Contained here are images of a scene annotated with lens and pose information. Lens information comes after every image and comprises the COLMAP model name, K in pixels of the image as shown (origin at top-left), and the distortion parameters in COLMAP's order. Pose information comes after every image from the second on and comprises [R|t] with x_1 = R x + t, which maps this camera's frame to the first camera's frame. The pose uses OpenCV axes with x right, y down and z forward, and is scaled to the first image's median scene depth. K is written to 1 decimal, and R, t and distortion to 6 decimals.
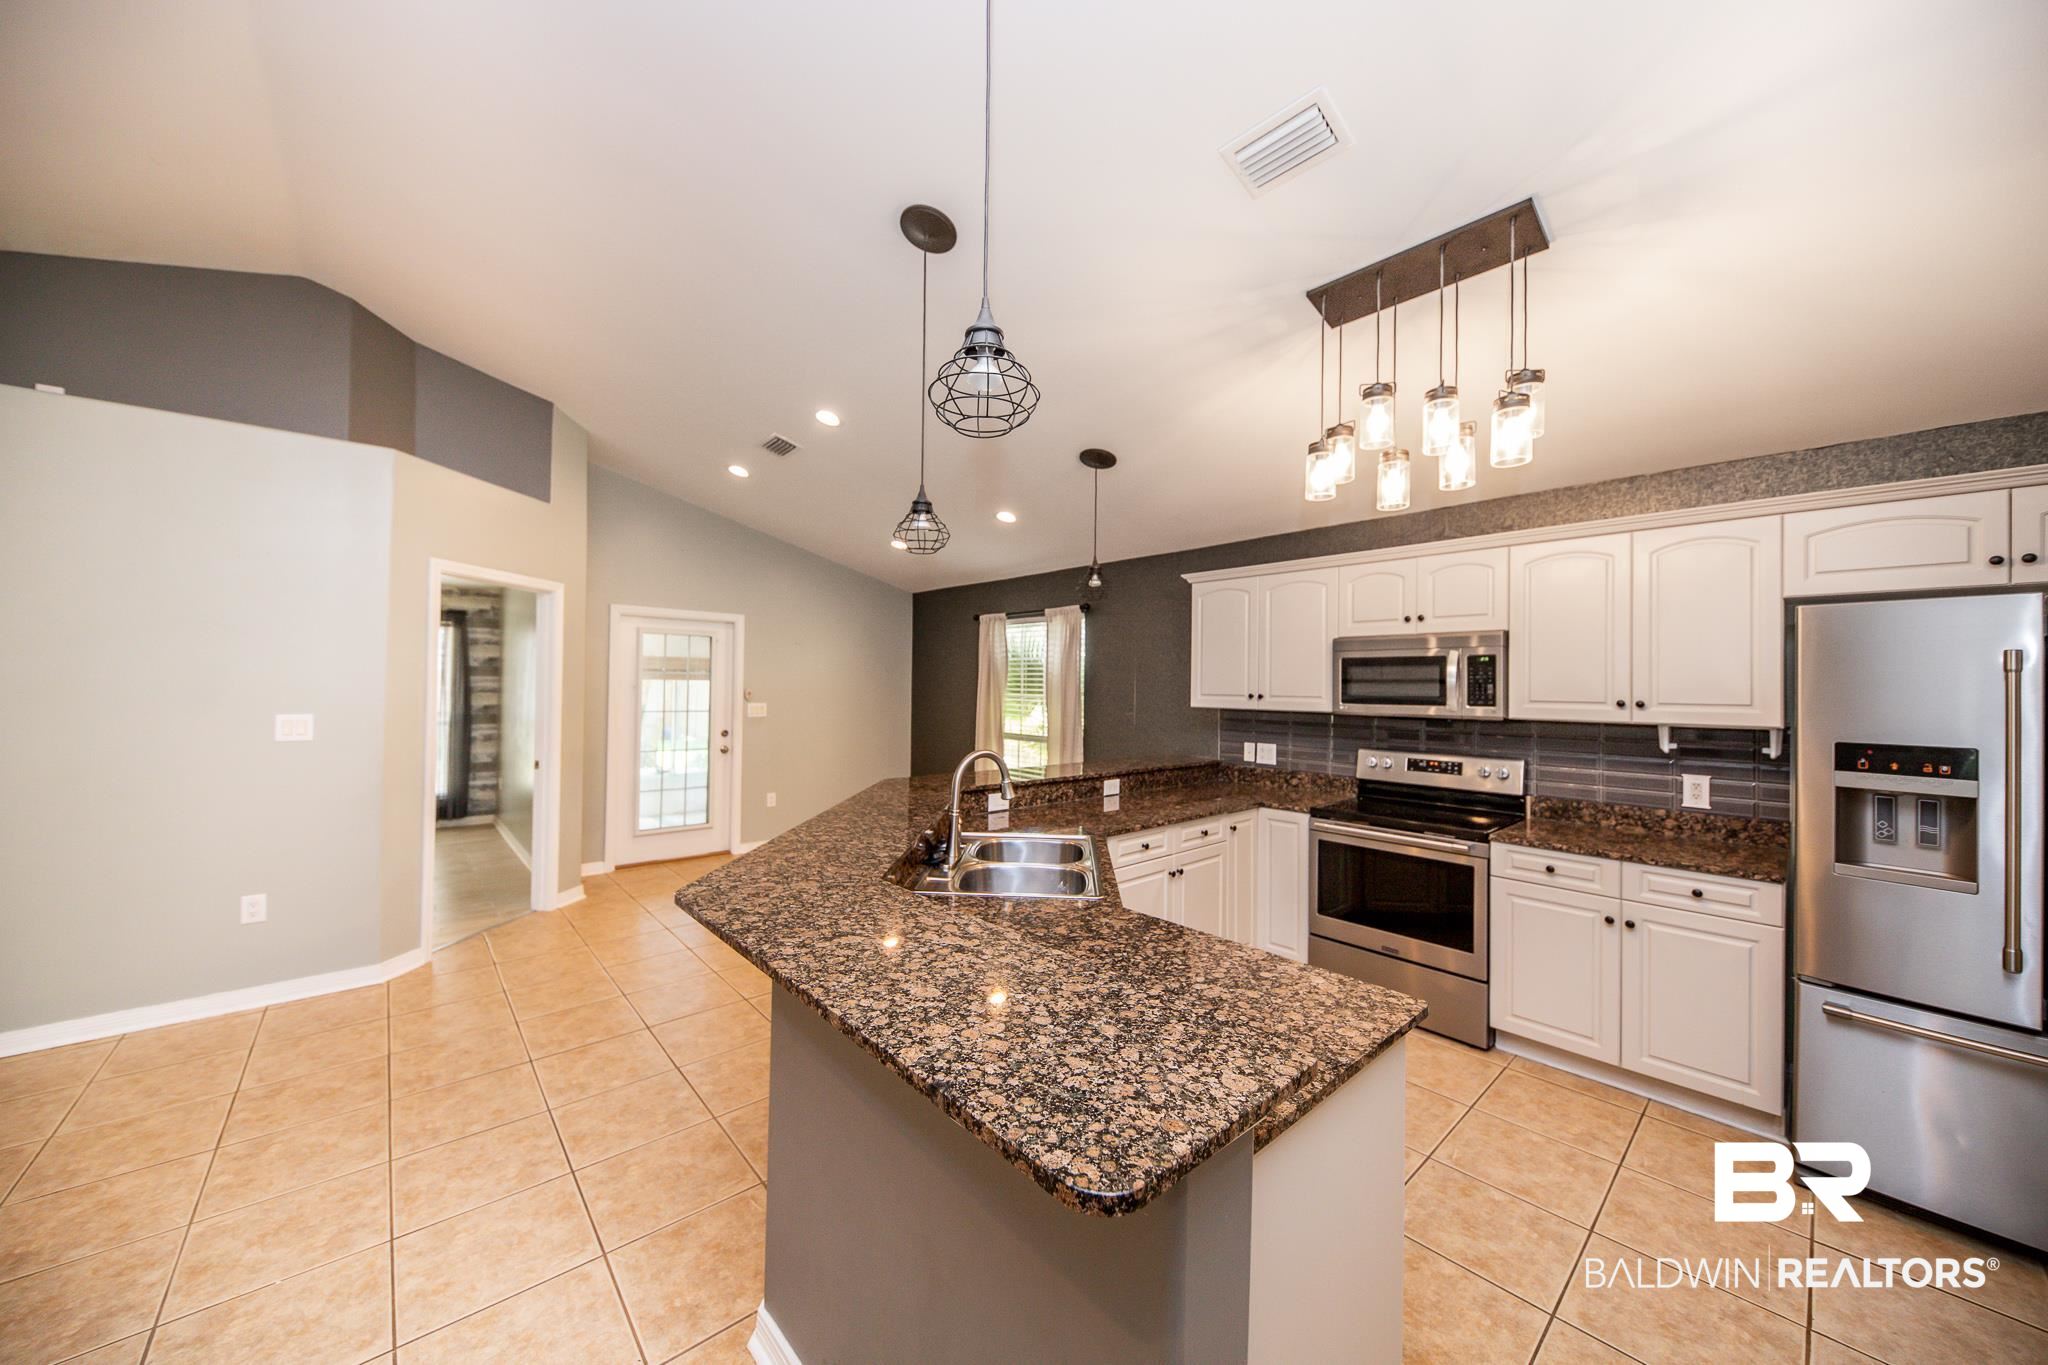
lens RADIAL K [[704.7, 0, 1013.8], [0, 704.7, 679.0], [0, 0, 1]] dist [0.007874, -0.004961]
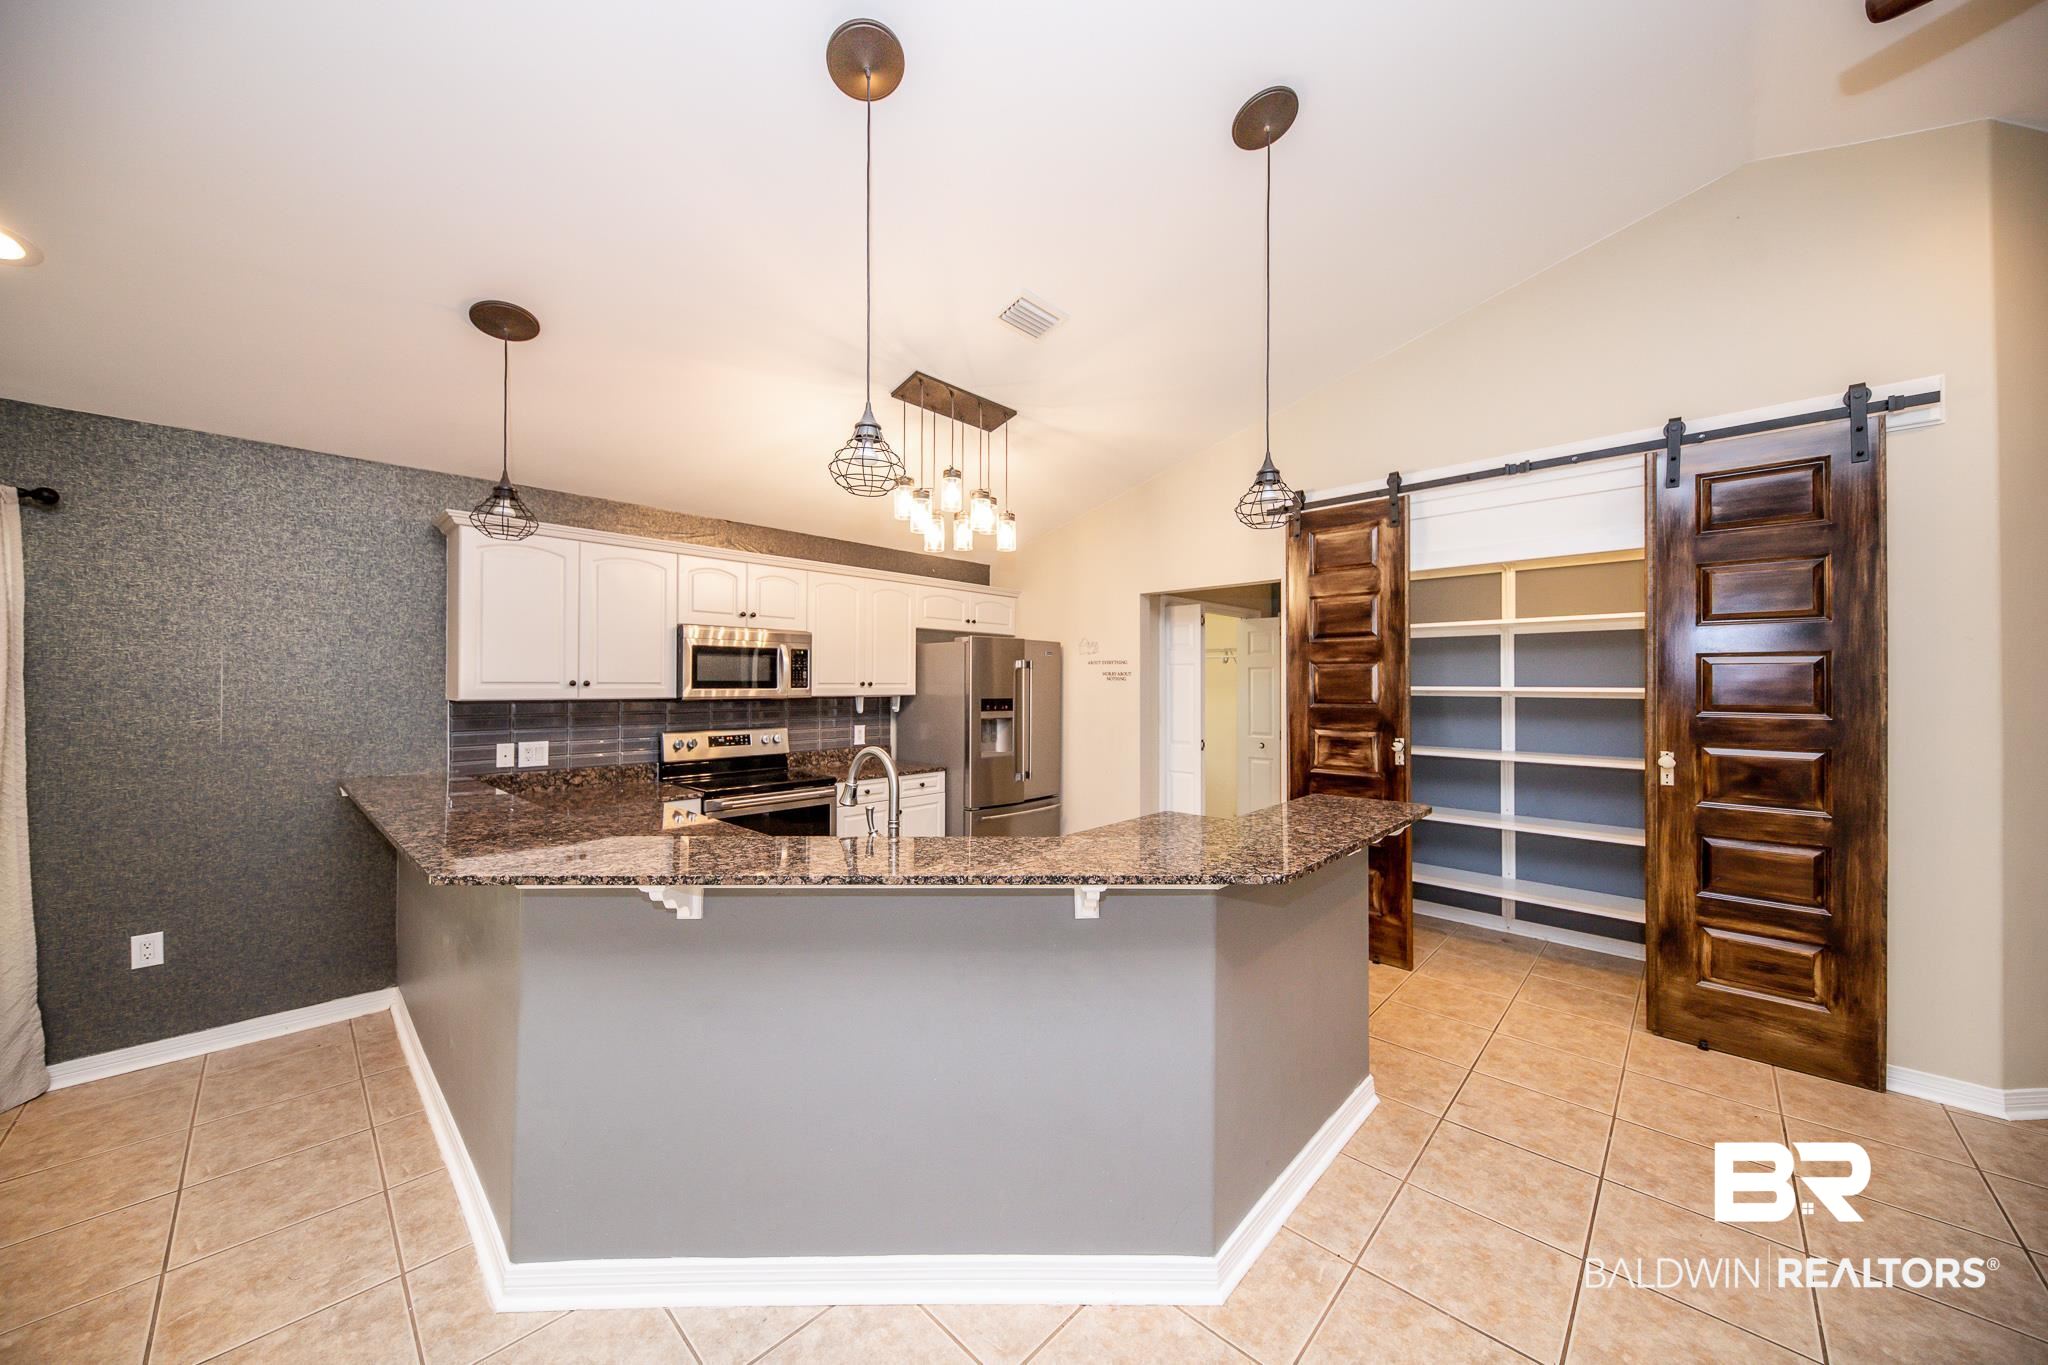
lens RADIAL K [[704.7, 0, 1016.9], [0, 704.7, 678.1], [0, 0, 1]] dist [0.007874, -0.004961]
pose [[-0.077295, -0.004254, 0.996999, -0.603807], [-0.013040, 0.999910, 0.003256, 0.009587], [-0.996923, -0.012749, -0.077344, 0.607978]]
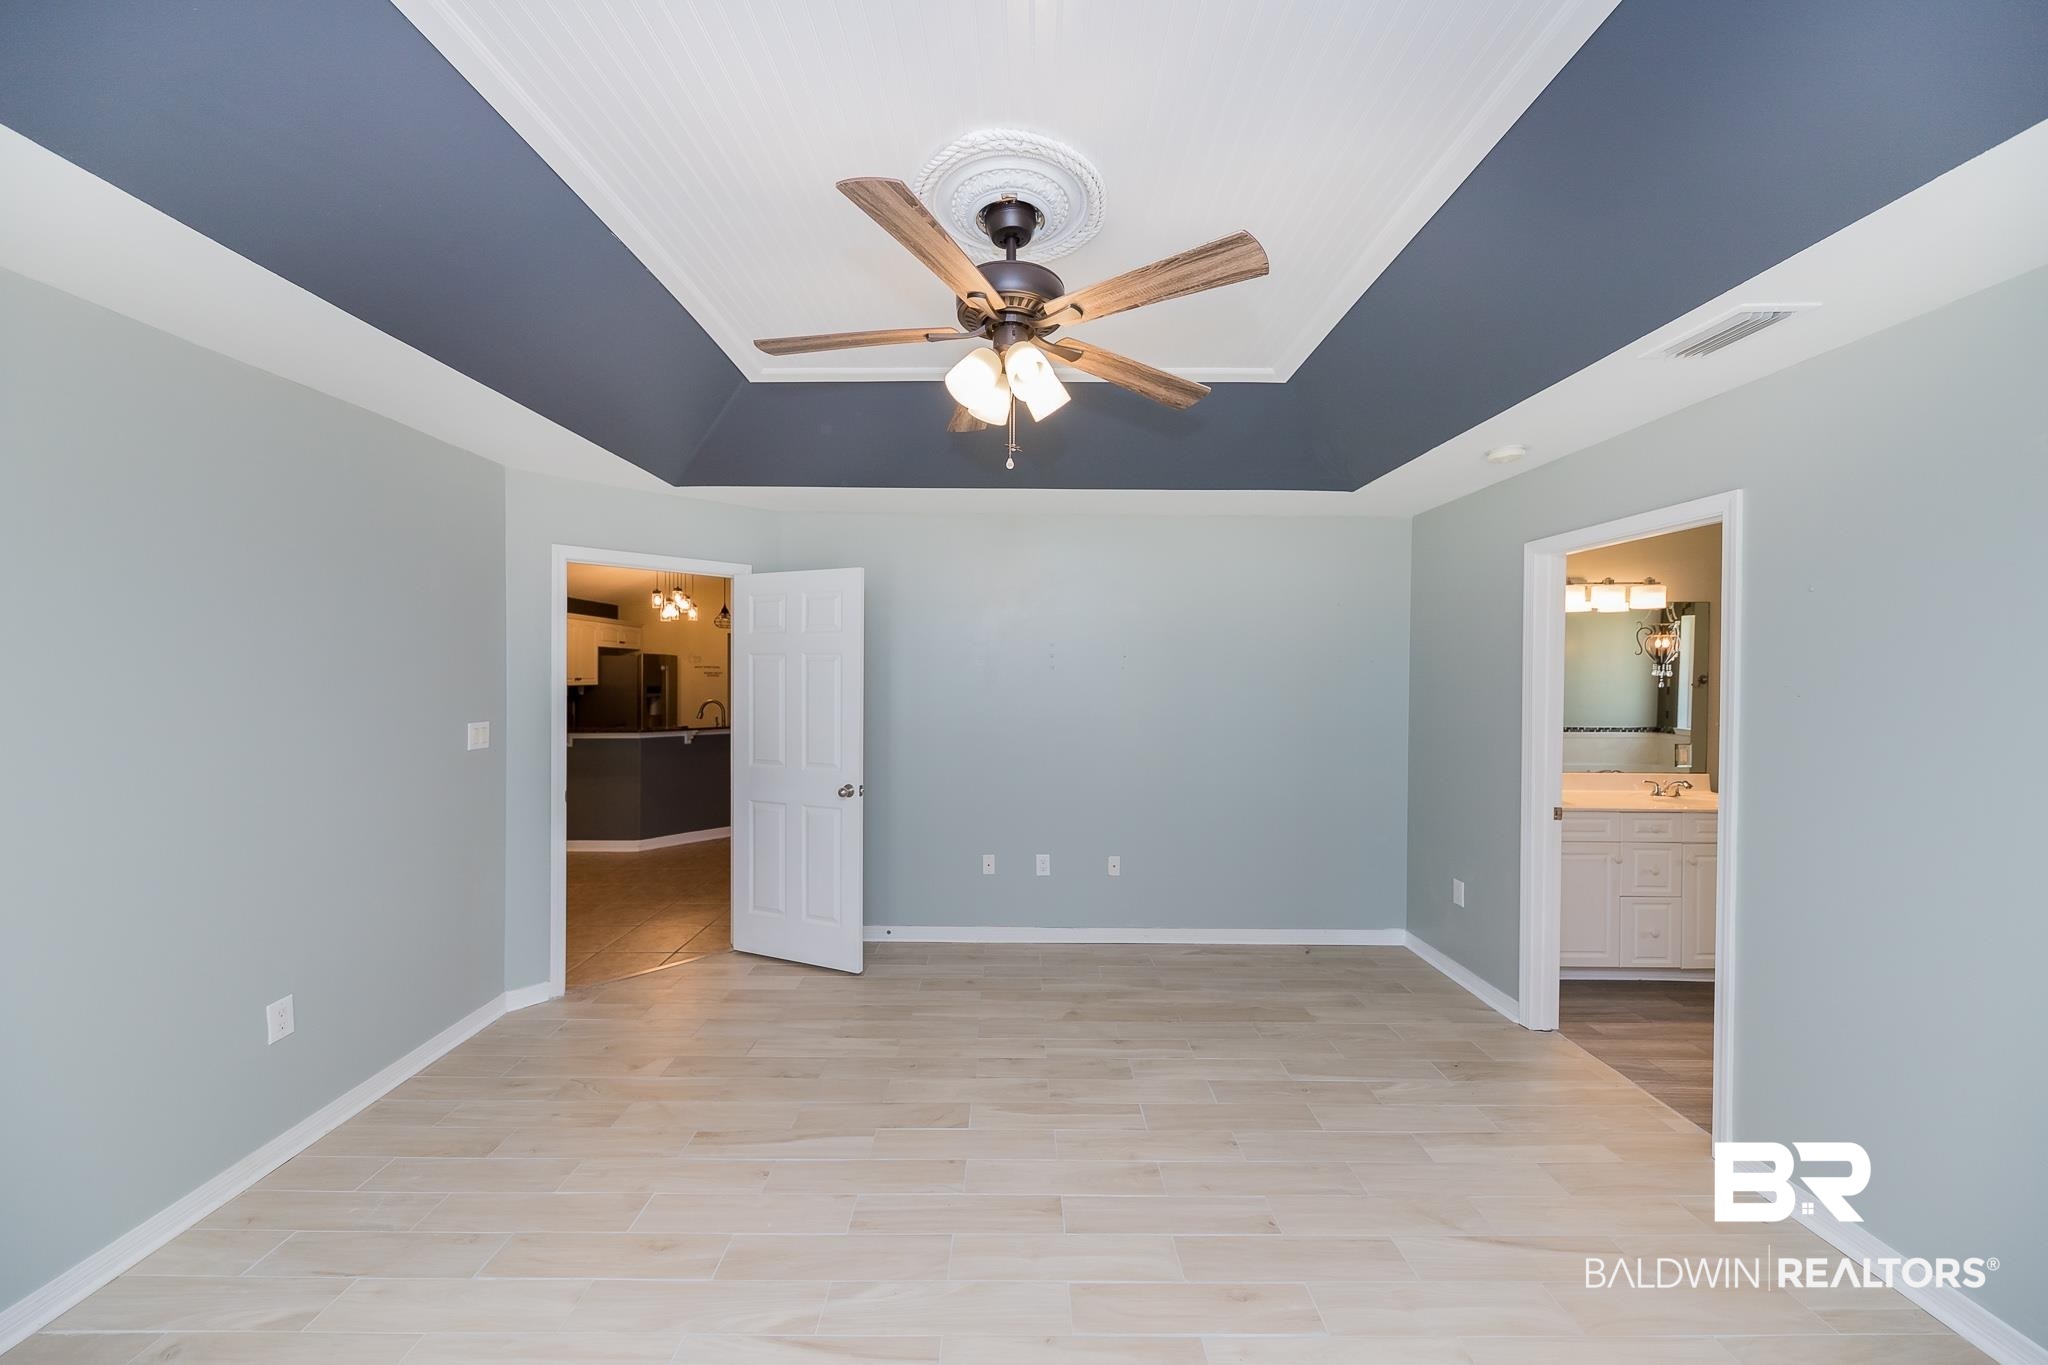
lens RADIAL K [[704.7, 0, 1021.8], [0, 704.7, 682.6], [0, 0, 1]] dist [0.007874, -0.004961]
pose [[-0.762030, -0.018889, 0.647266, -1.879541], [-0.015508, 0.999820, 0.010919, -0.008459], [-0.647356, -0.001717, -0.762186, 1.592561]]
